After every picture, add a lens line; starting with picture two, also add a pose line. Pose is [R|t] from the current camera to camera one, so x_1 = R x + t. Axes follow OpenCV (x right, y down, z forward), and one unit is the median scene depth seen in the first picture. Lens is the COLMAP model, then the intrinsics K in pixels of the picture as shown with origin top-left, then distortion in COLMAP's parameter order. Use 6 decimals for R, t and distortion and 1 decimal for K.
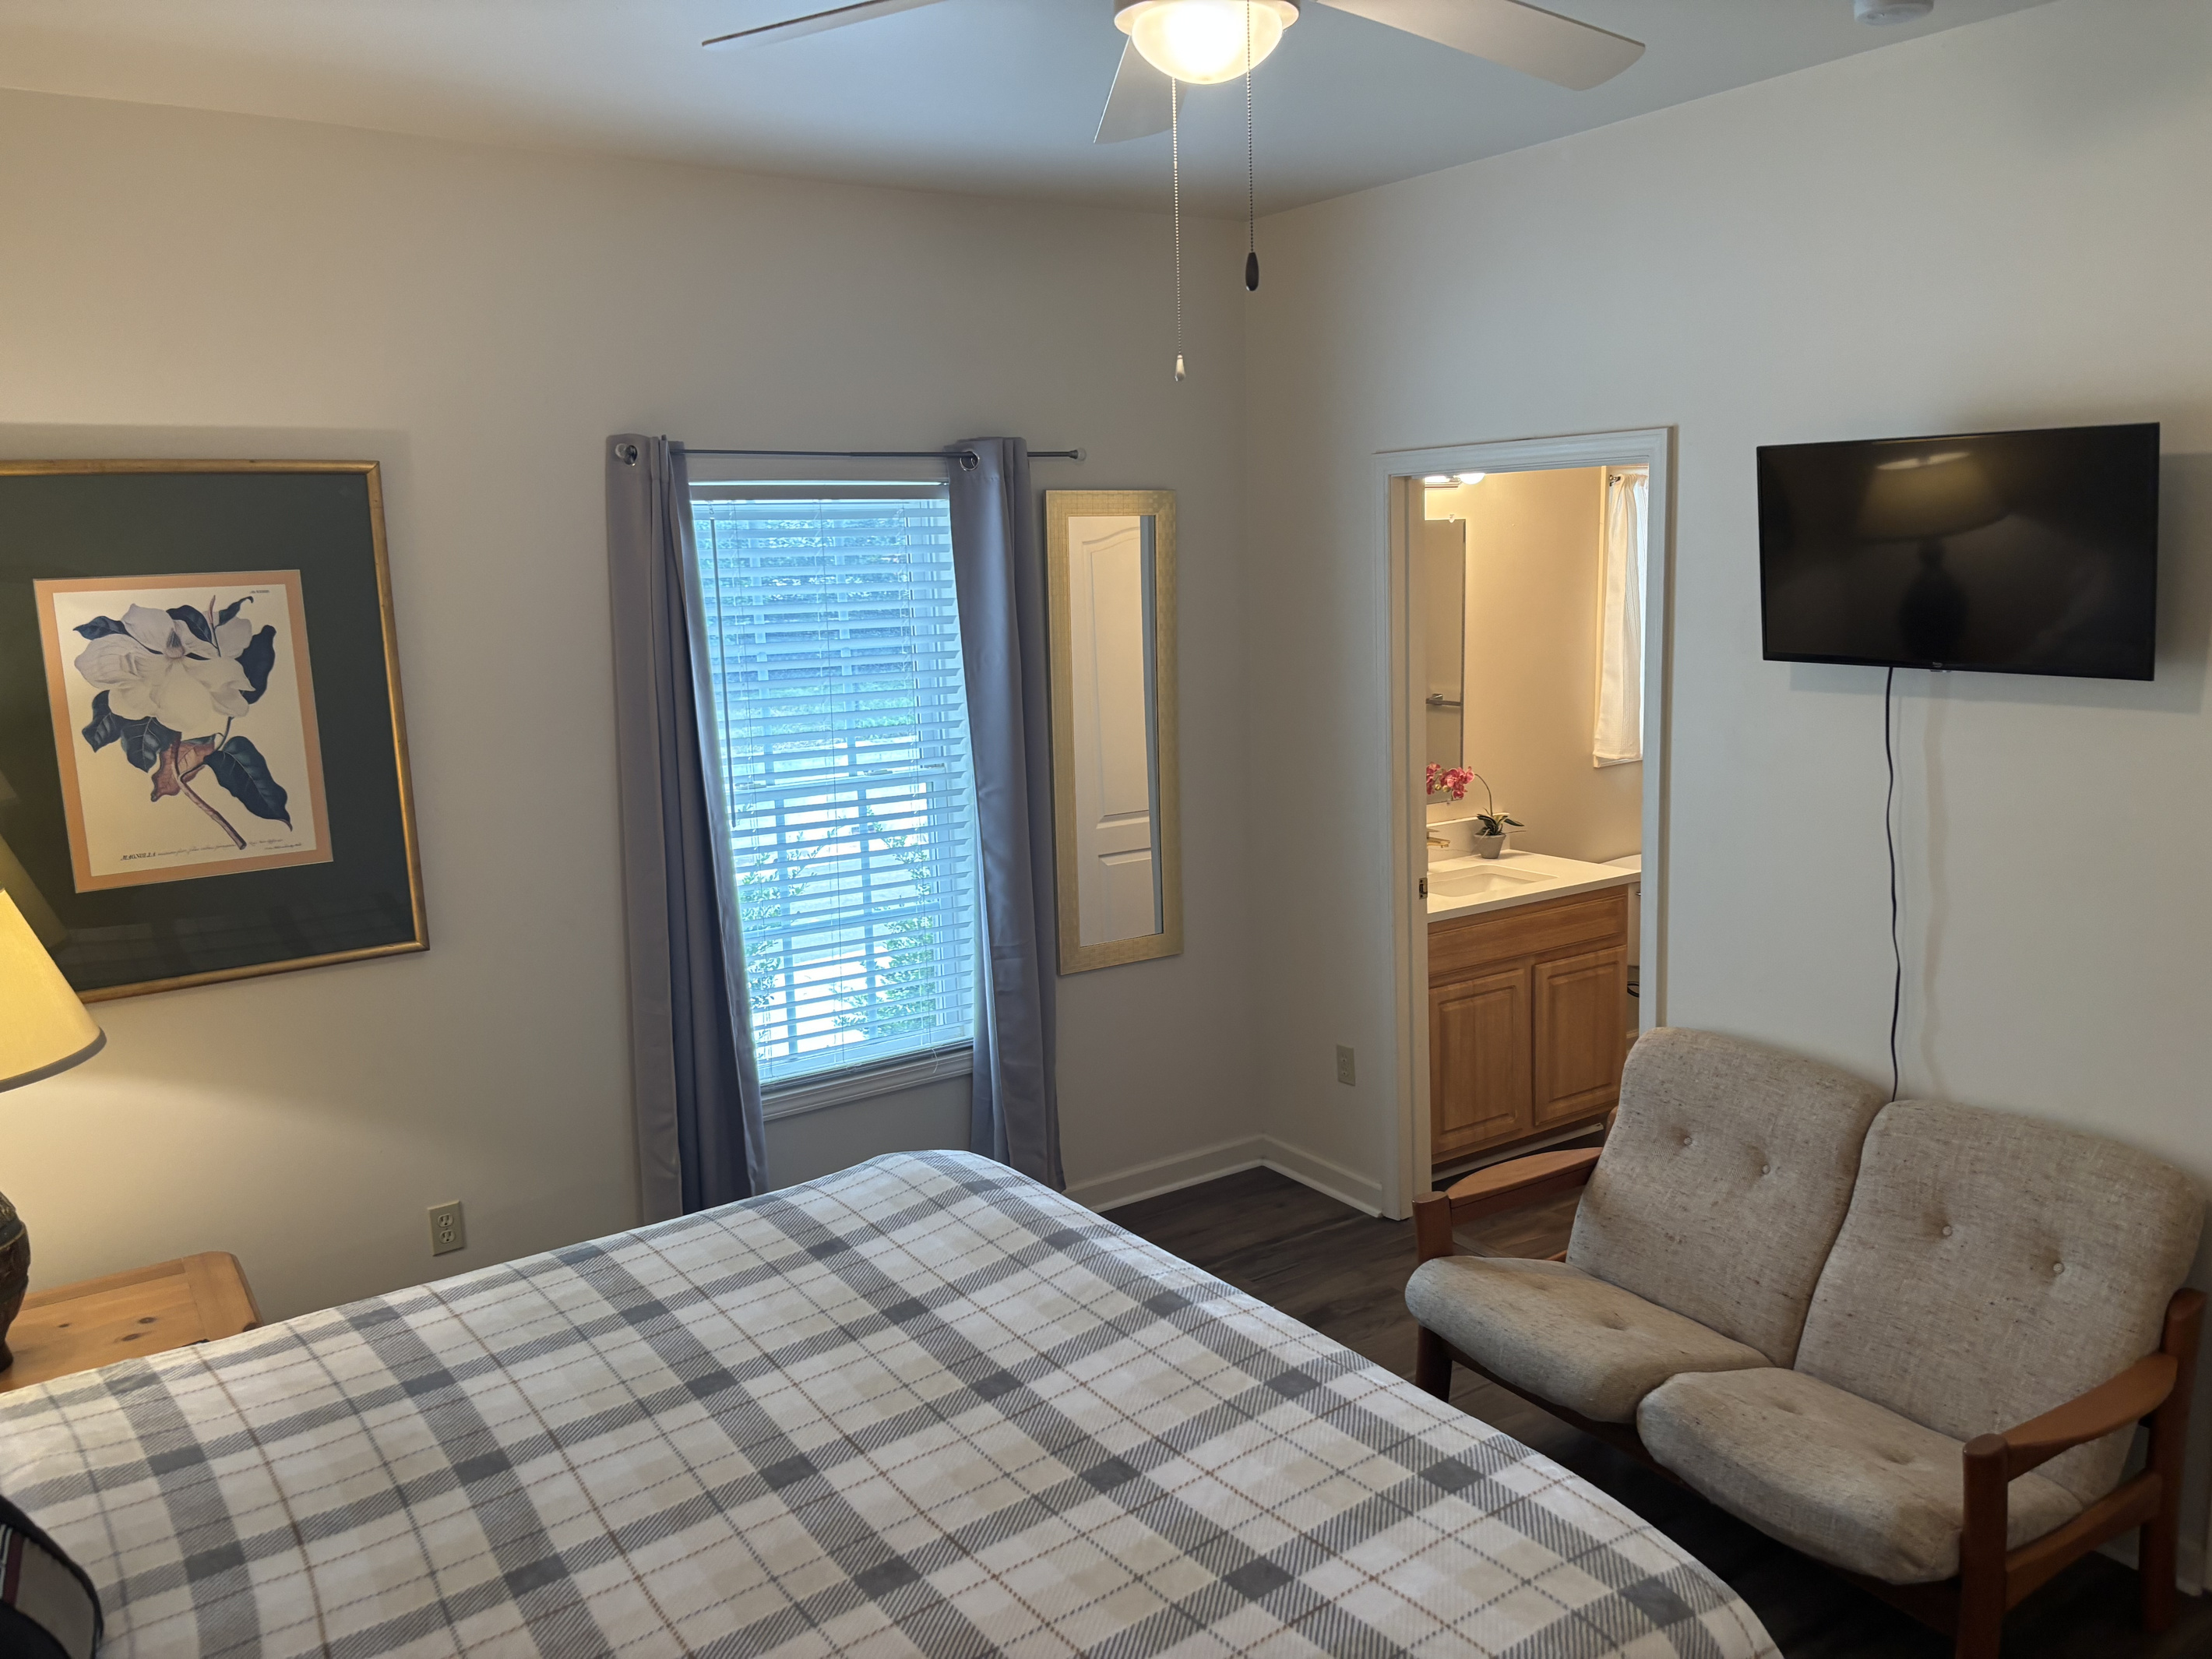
lens RADIAL K [[1675.6, 0, 1102.5], [0, 1675.6, 817.0], [0, 0, 1]] dist [0.041079, -0.057956]
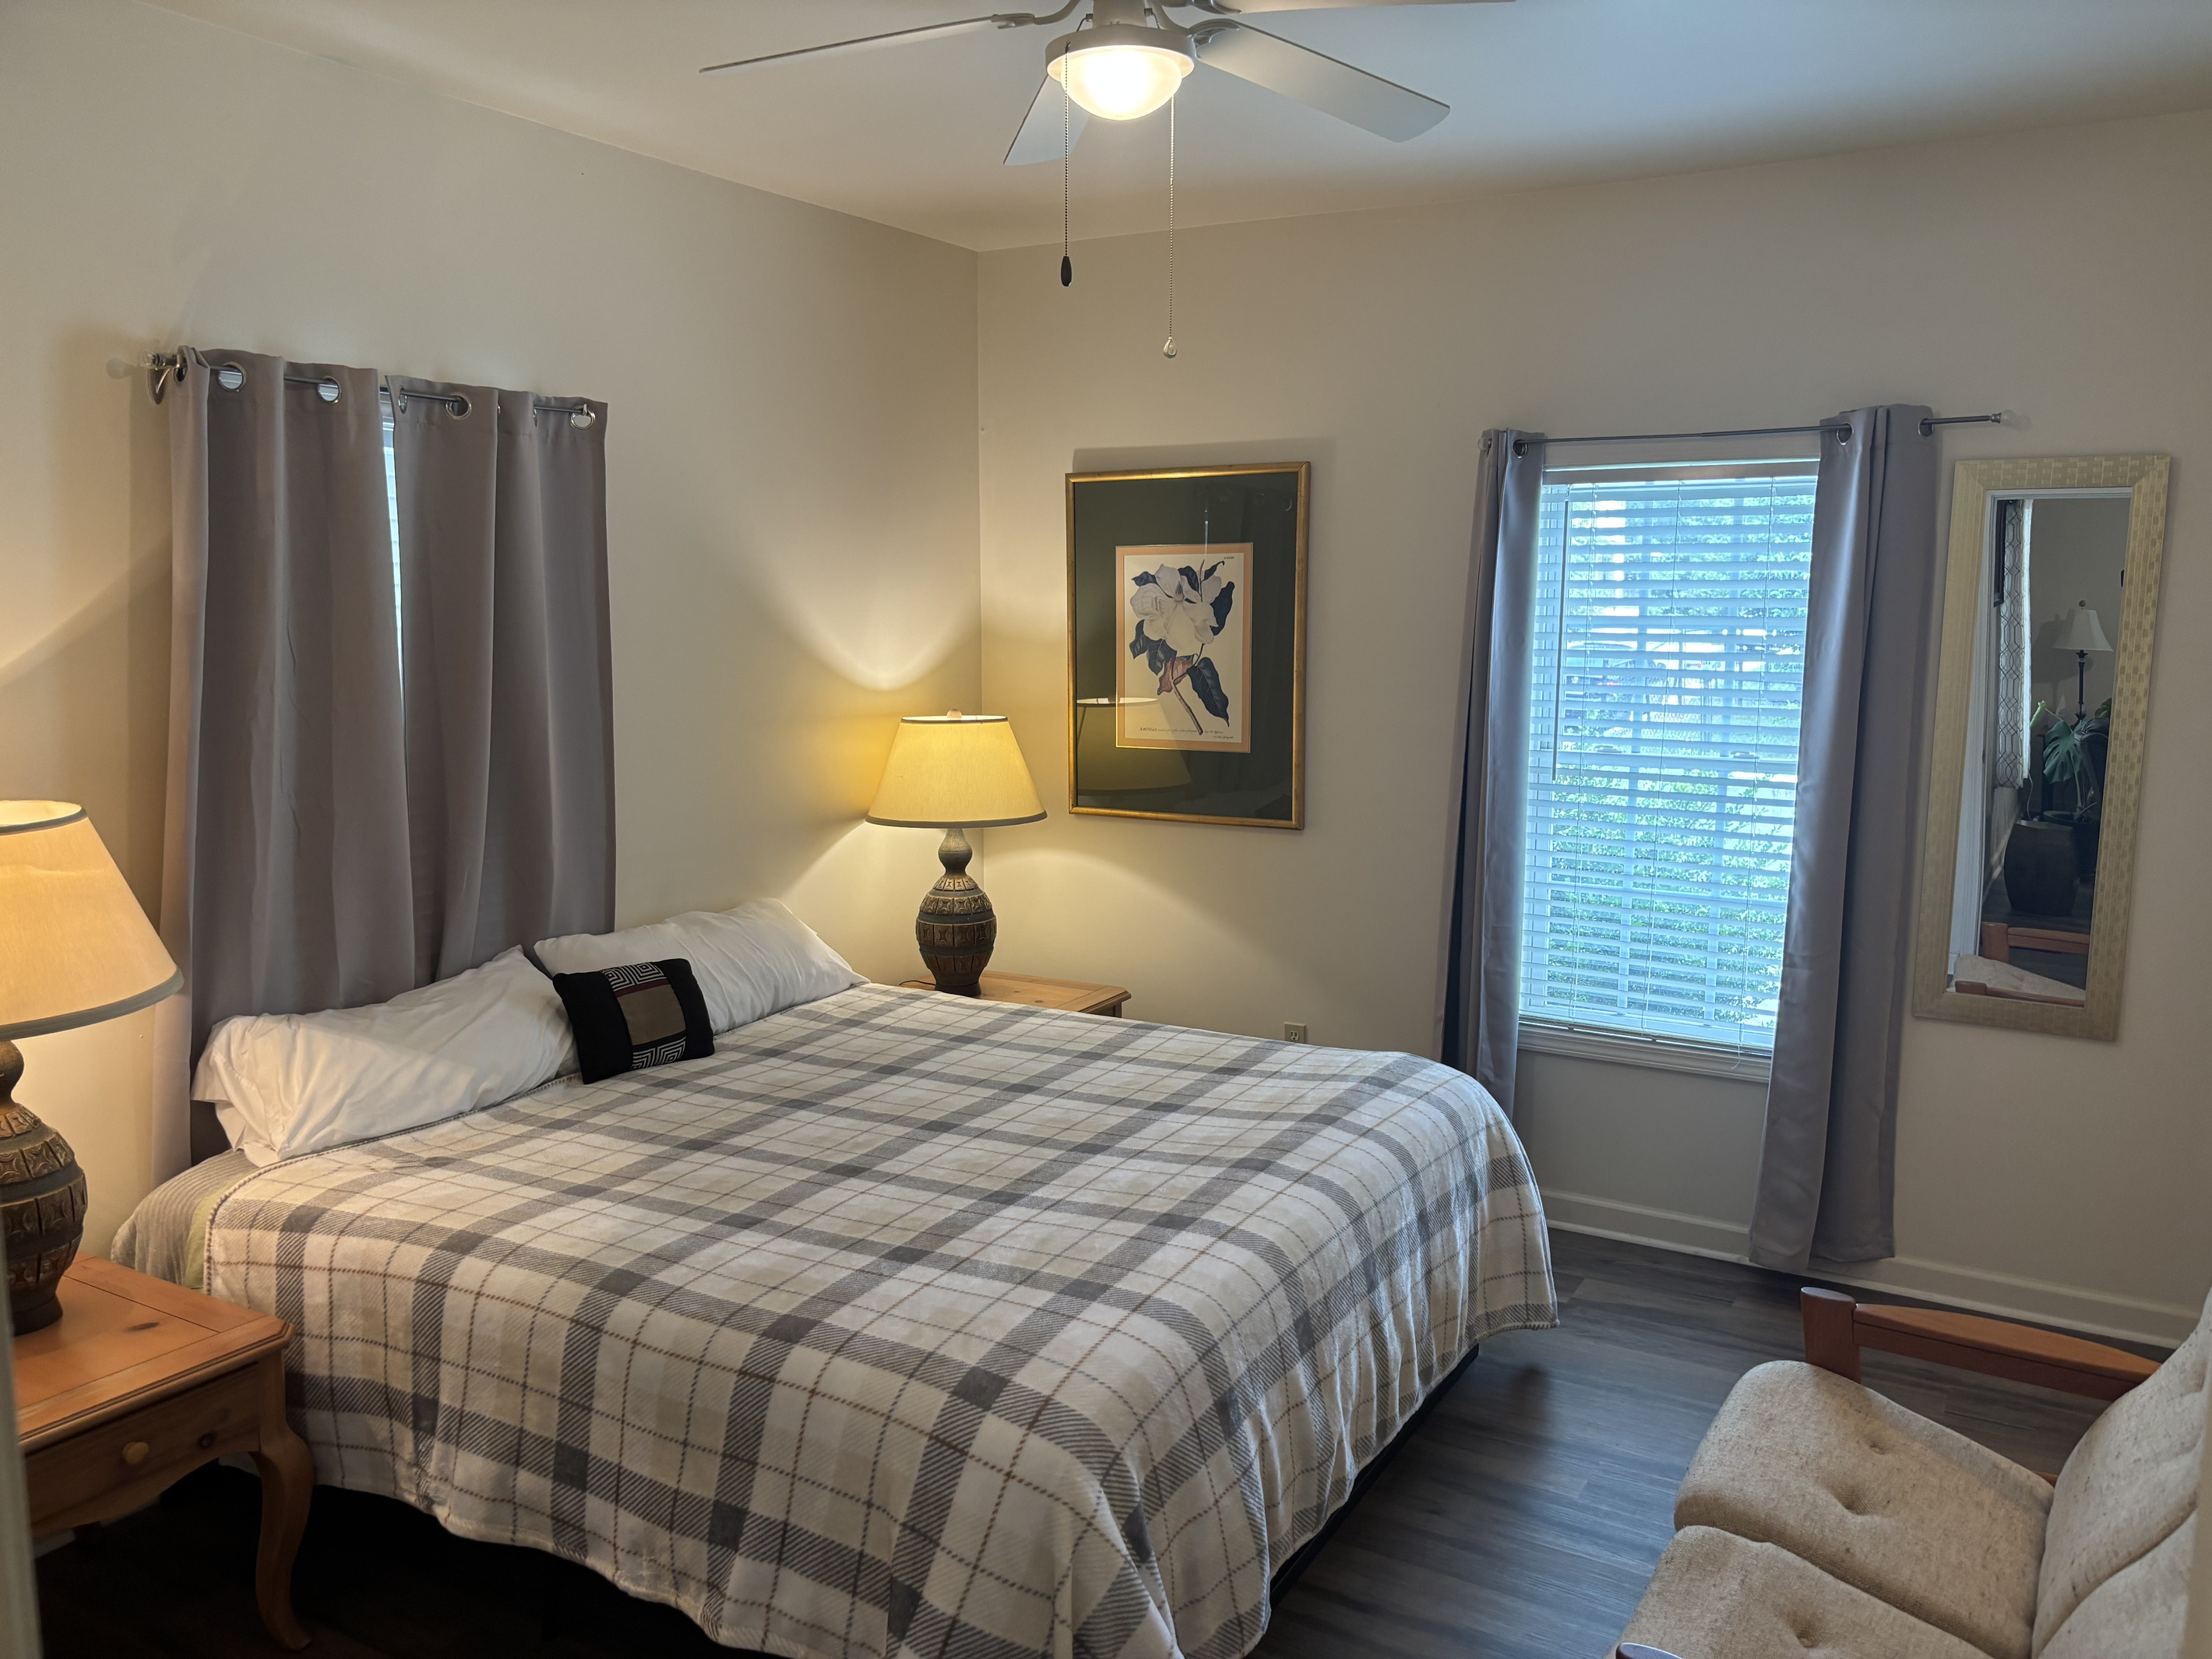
lens RADIAL K [[1585.1, 0, 1109.5], [0, 1585.1, 875.4], [0, 0, 1]] dist [0.040581, -0.002444]
pose [[0.445326, 0.180433, -0.877000, 0.710988], [-0.164385, 0.979312, 0.118010, -0.011380], [0.880149, 0.091612, 0.465773, 0.307506]]
